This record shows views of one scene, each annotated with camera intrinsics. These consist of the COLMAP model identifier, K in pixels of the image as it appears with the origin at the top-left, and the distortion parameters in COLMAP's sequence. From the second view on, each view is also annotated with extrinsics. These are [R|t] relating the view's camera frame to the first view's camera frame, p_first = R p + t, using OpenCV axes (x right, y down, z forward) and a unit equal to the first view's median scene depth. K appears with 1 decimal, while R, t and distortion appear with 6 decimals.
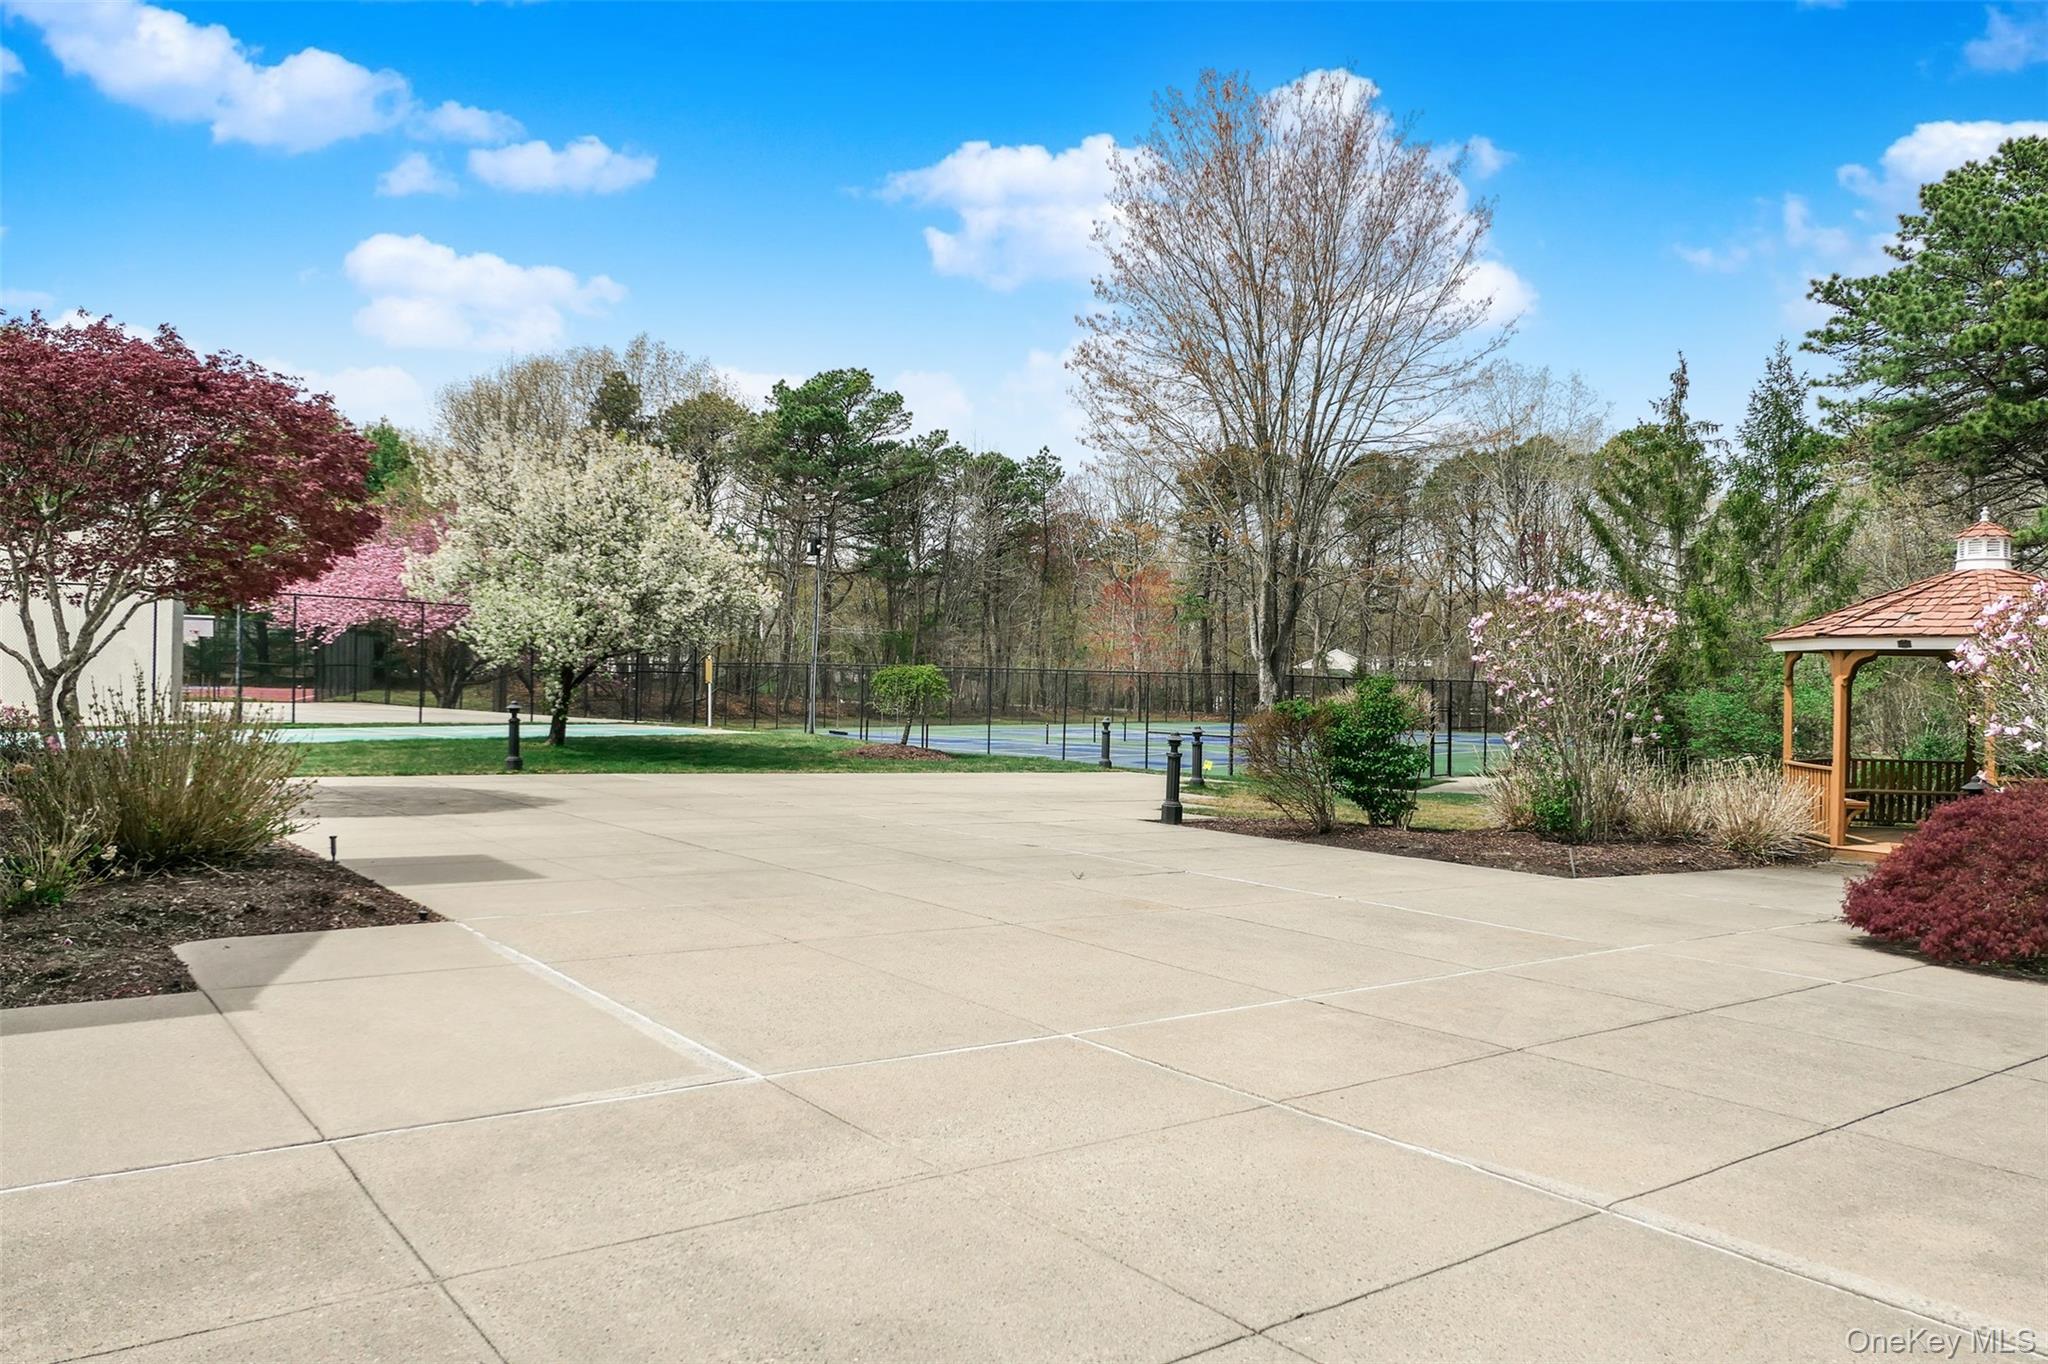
lens RADIAL K [[1489.0, 0, 1028.2], [0, 1489.0, 687.4], [0, 0, 1]] dist [-0.018646, 0.001496]
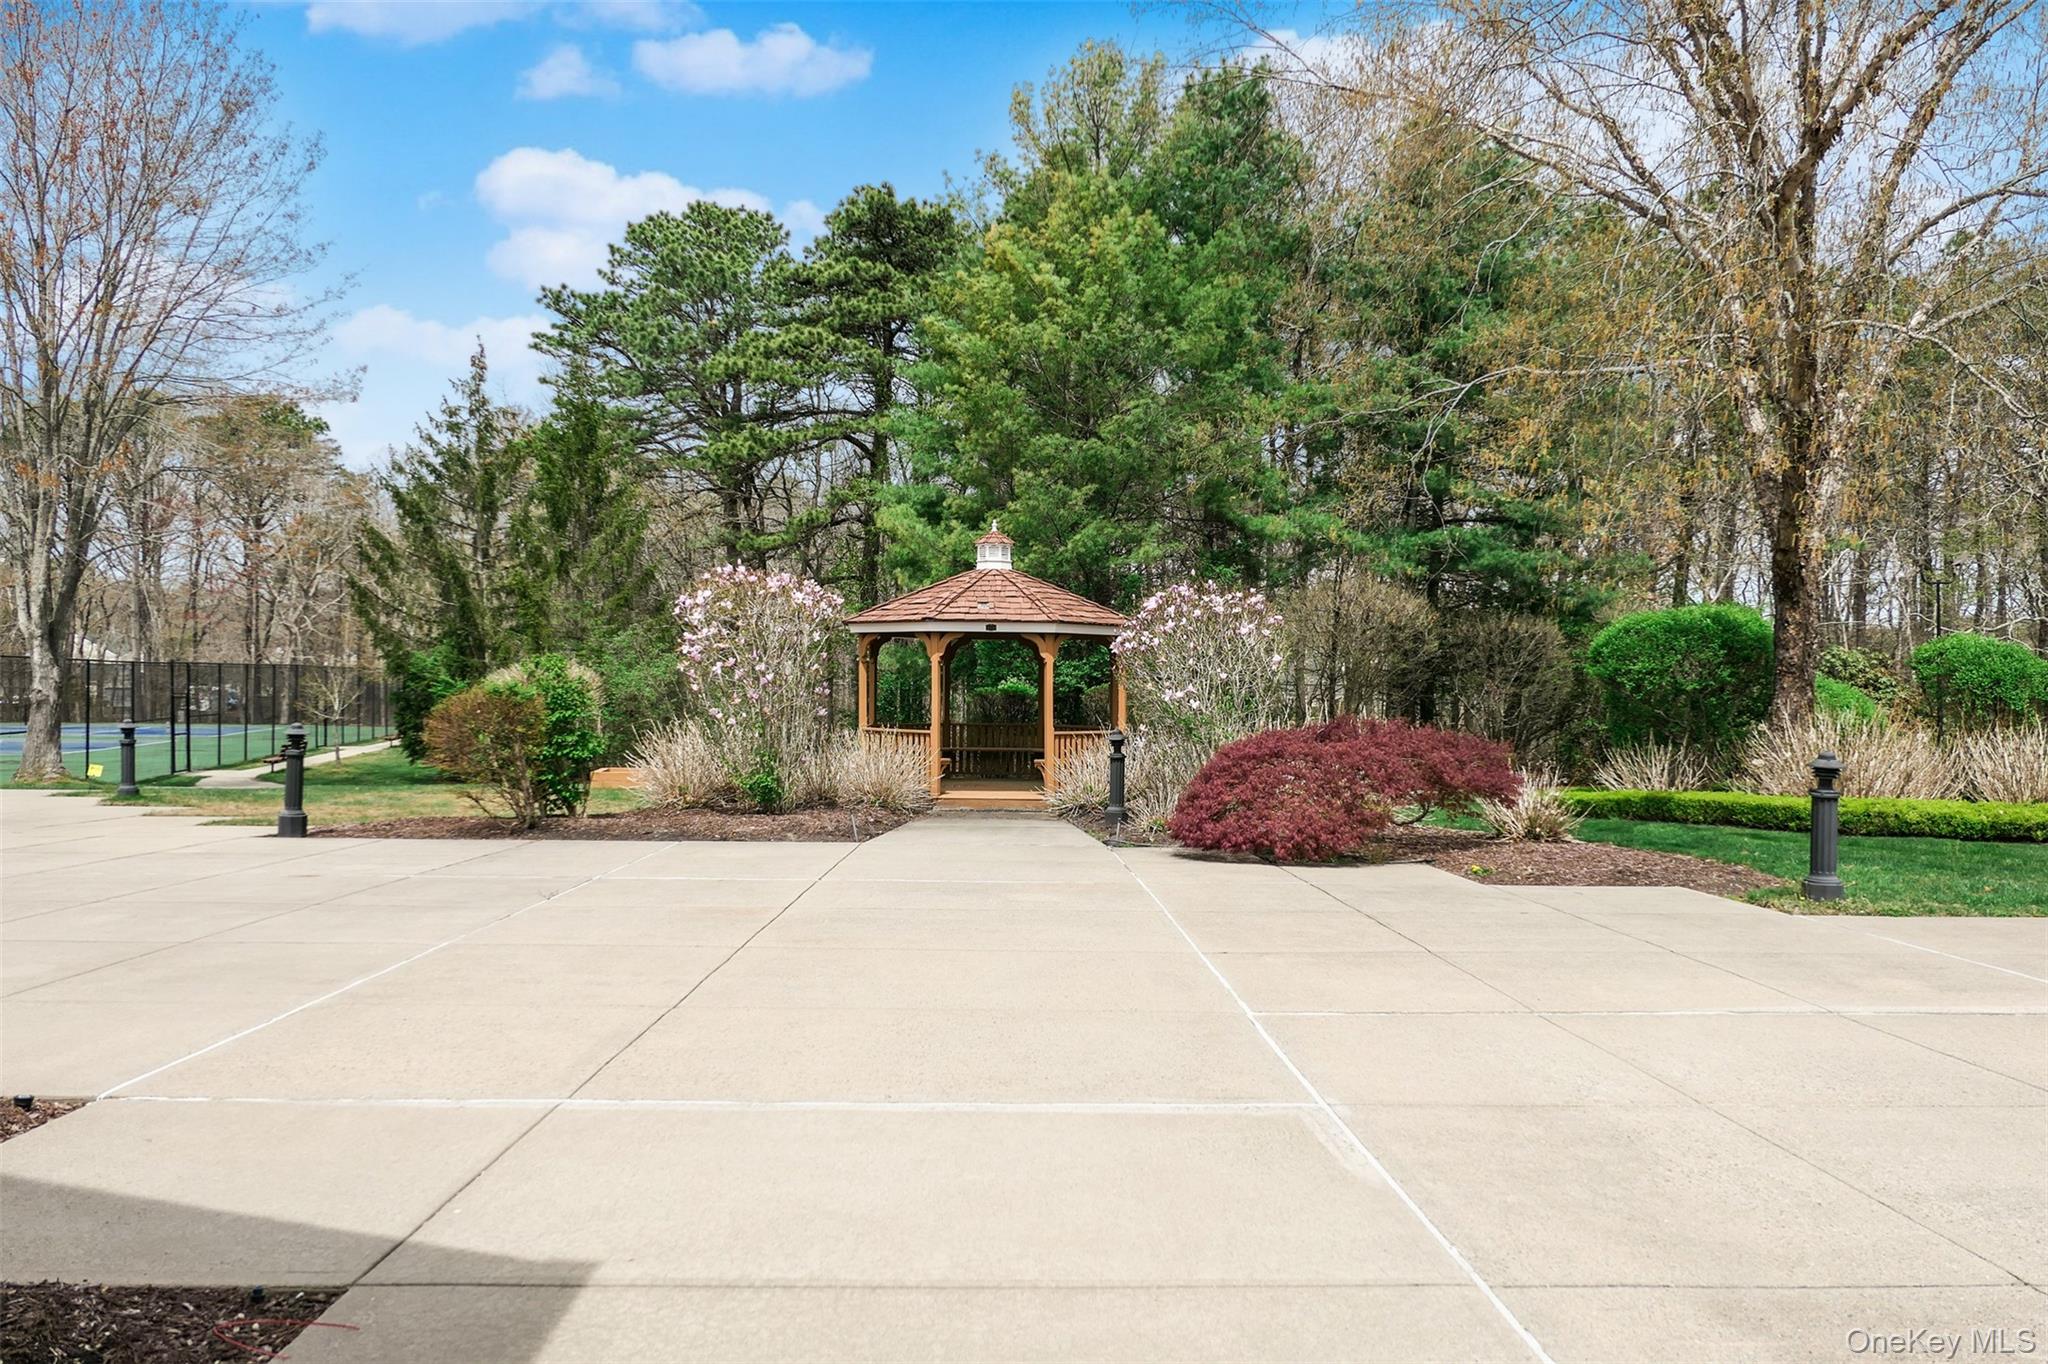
lens RADIAL K [[1489.0, 0, 1028.1], [0, 1489.0, 674.6], [0, 0, 1]] dist [-0.018646, 0.001496]
pose [[0.573169, -0.011484, 0.819357, -0.331571], [0.008646, 0.999931, 0.007967, 0.000152], [-0.819392, 0.002517, 0.573228, 0.214217]]
